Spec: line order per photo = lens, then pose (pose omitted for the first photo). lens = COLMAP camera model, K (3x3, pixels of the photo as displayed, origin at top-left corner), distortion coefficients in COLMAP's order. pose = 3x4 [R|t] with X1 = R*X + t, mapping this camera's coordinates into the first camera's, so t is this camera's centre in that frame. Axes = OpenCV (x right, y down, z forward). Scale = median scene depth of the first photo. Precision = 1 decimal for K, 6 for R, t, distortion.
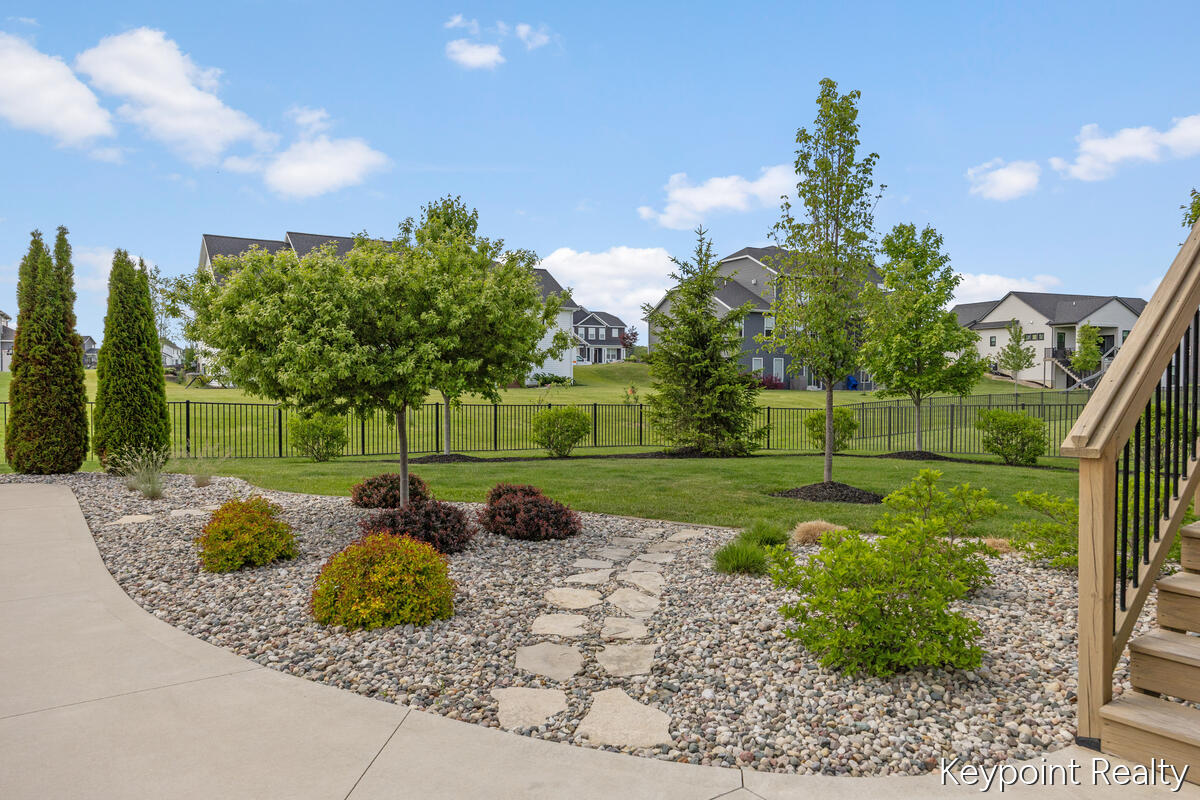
lens RADIAL K [[801.6, 0, 600.0], [0, 801.6, 400.0], [0, 0, 1]] dist [0.055391, -0.000676]
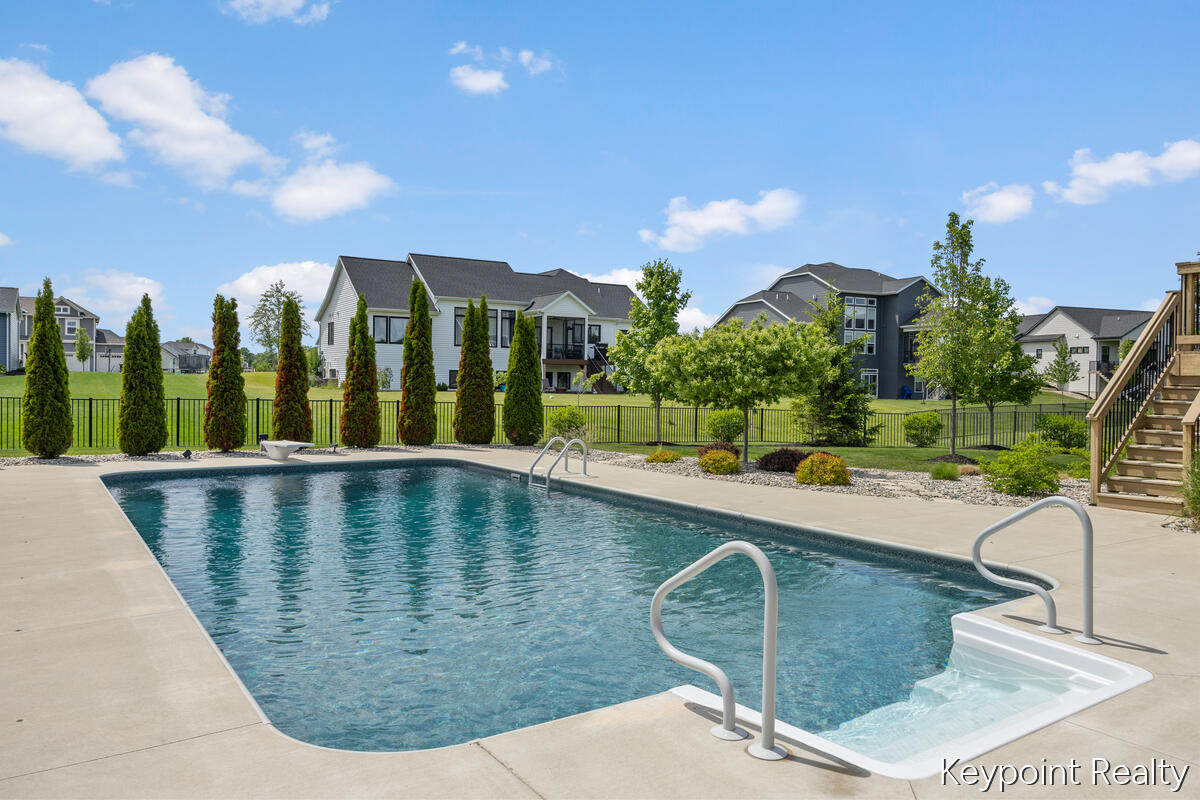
lens RADIAL K [[836.4, 0, 600.0], [0, 836.4, 400.0], [0, 0, 1]] dist [0.051790, 0.002240]
pose [[0.999647, 0.012977, -0.023176, -0.216914], [-0.013127, 0.999894, -0.006325, 0.005165], [0.023092, 0.006627, 0.999711, -0.407629]]
